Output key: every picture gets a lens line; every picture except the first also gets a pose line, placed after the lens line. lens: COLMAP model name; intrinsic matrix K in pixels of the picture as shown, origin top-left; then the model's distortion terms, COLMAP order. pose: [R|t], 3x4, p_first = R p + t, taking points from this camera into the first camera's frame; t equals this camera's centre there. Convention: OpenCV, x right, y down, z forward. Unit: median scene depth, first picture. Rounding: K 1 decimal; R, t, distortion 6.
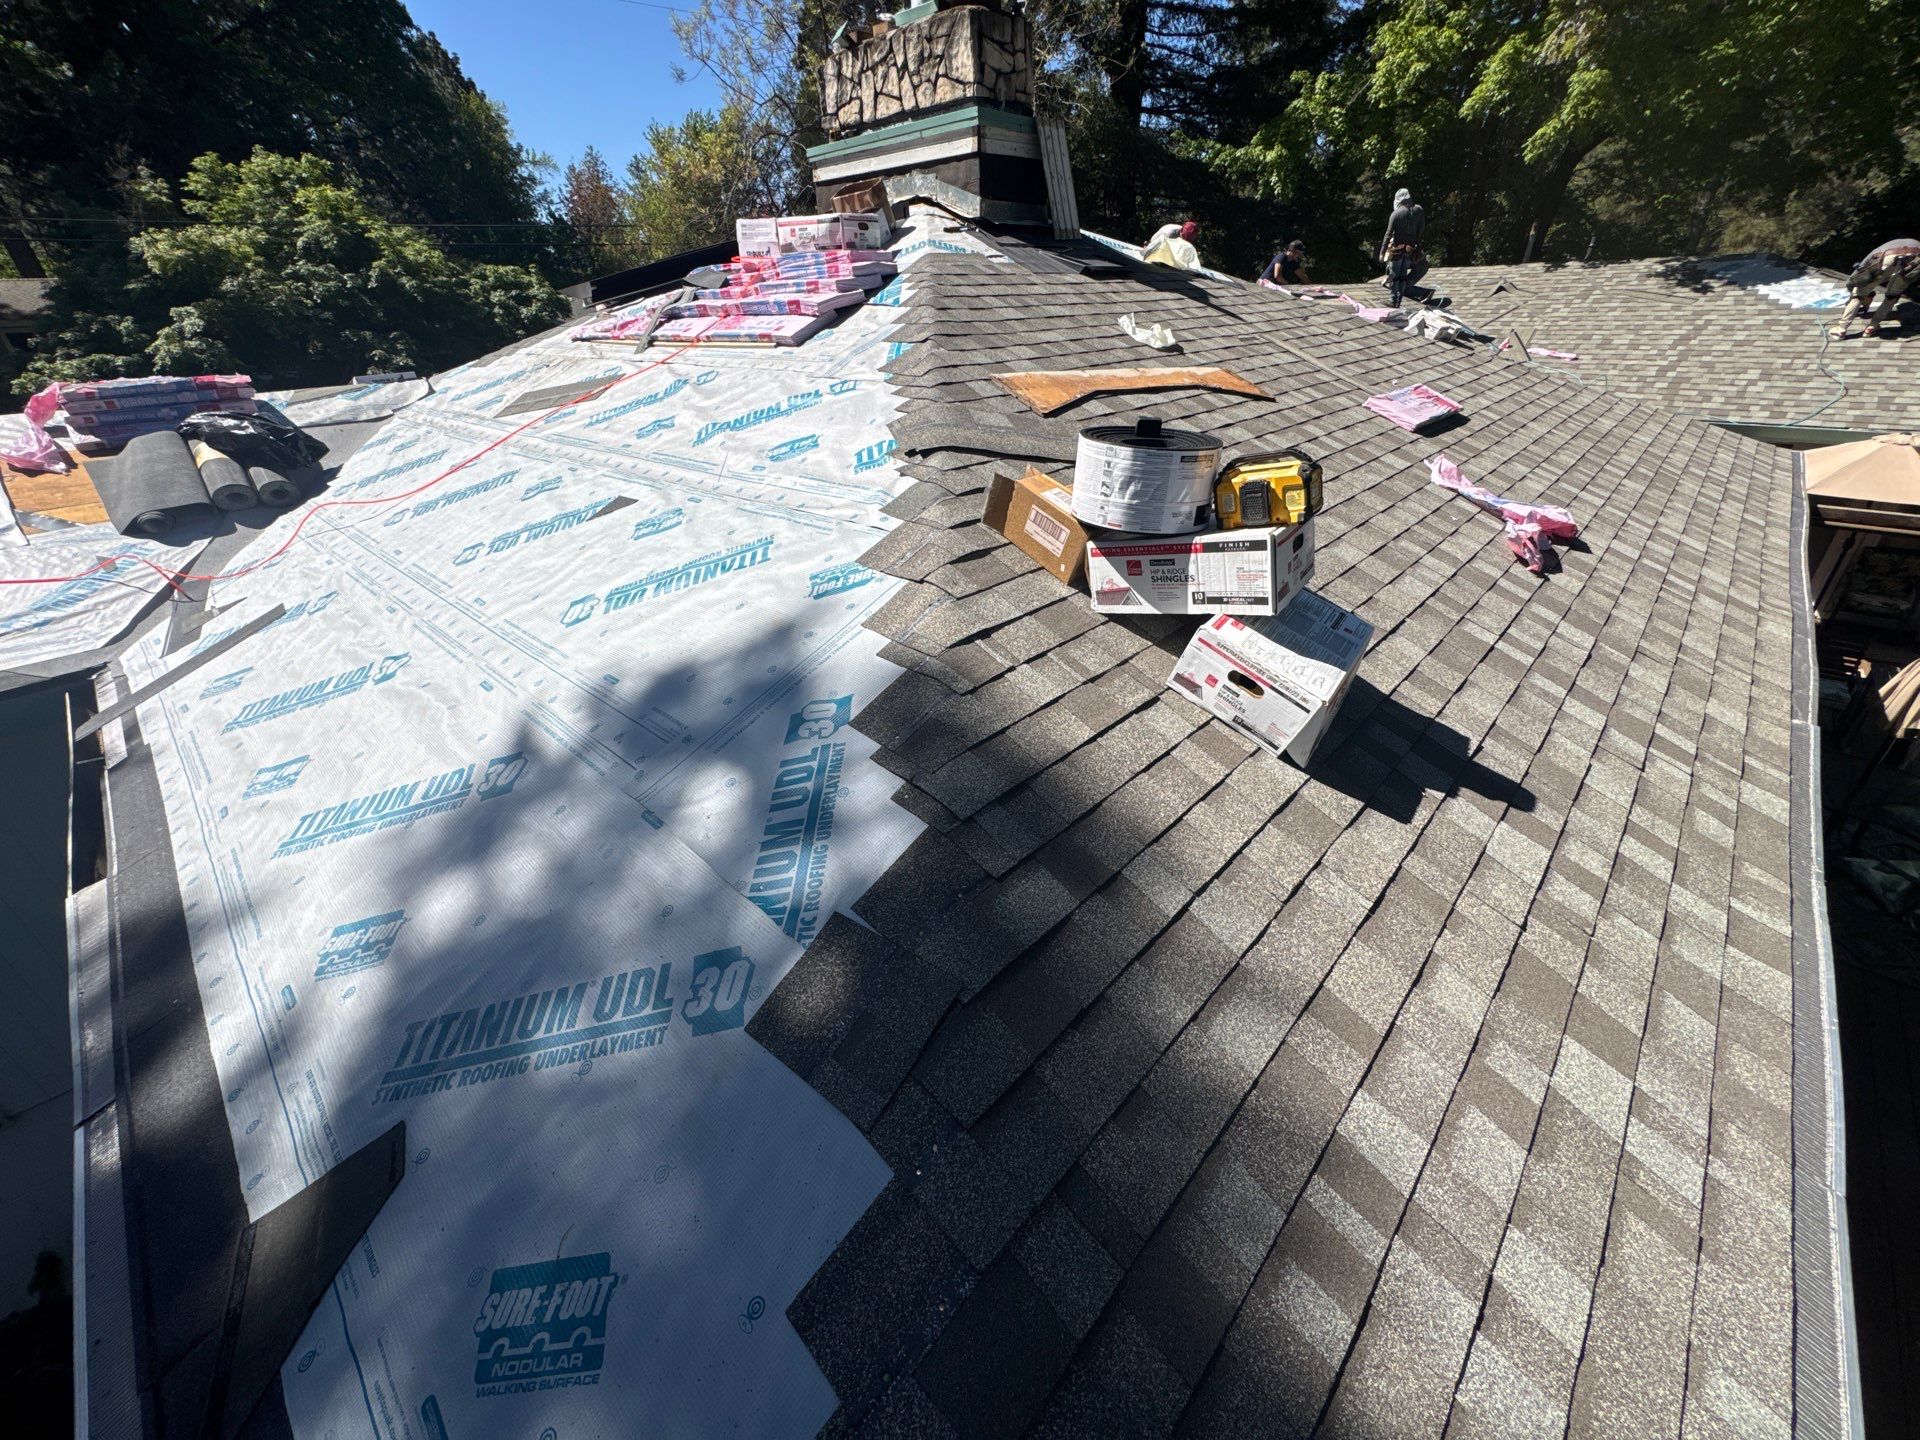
lens RADIAL K [[770.0, 0, 961.4], [0, 770.0, 720.8], [0, 0, 1]] dist [-0.000778, -0.000208]
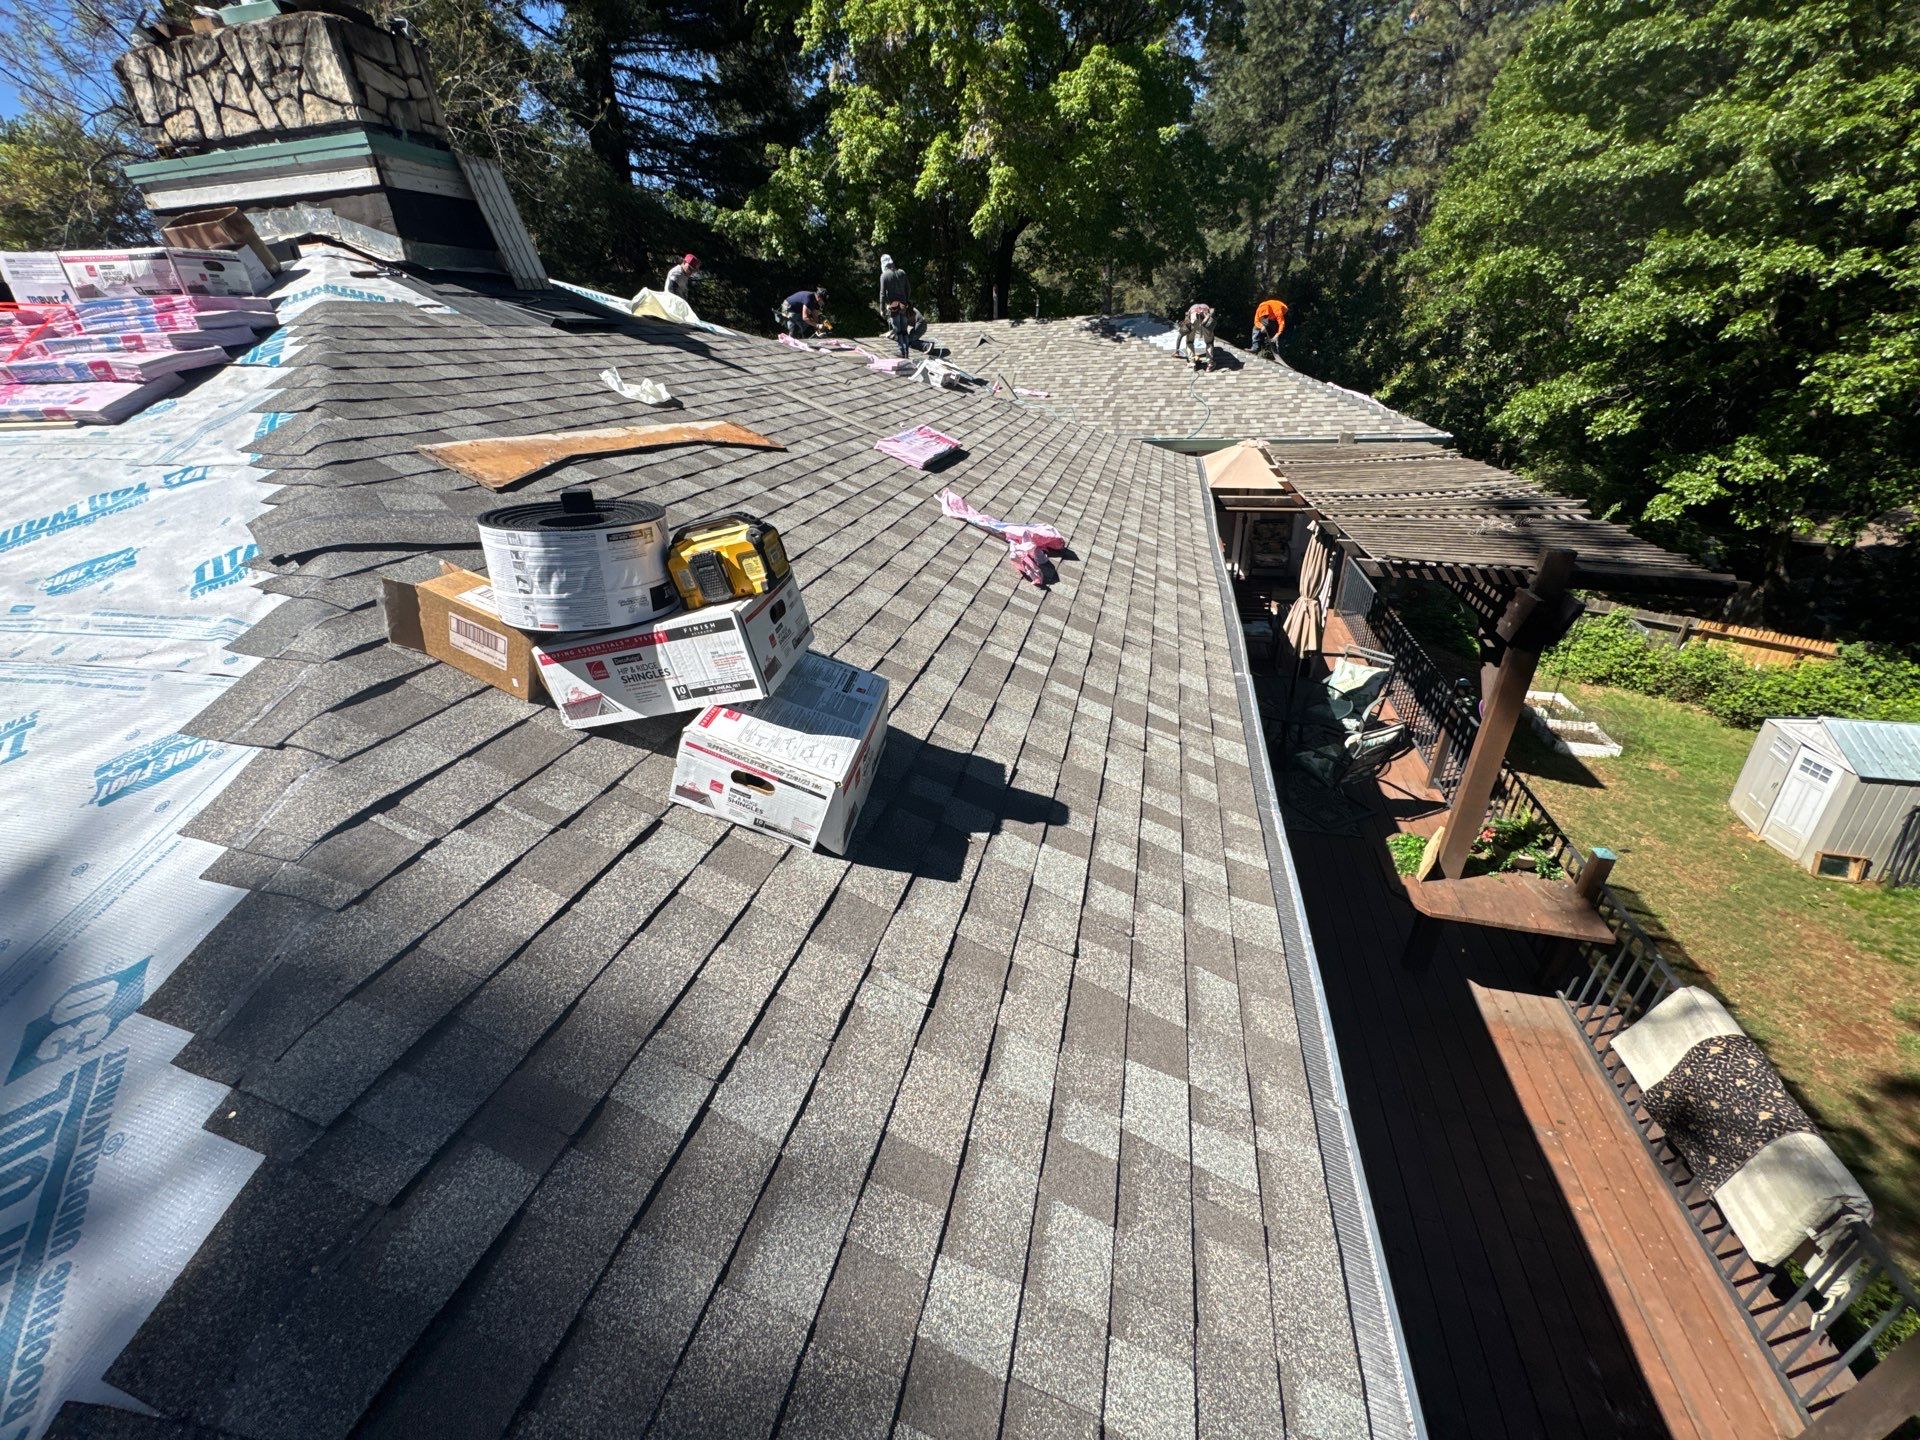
lens RADIAL K [[770.0, 0, 964.7], [0, 770.0, 722.0], [0, 0, 1]] dist [-0.000778, -0.000208]
pose [[0.869911, -0.225143, 0.438822, 0.112309], [0.248969, 0.968506, 0.003352, -0.030175], [-0.425756, 0.106337, 0.898568, 0.062958]]
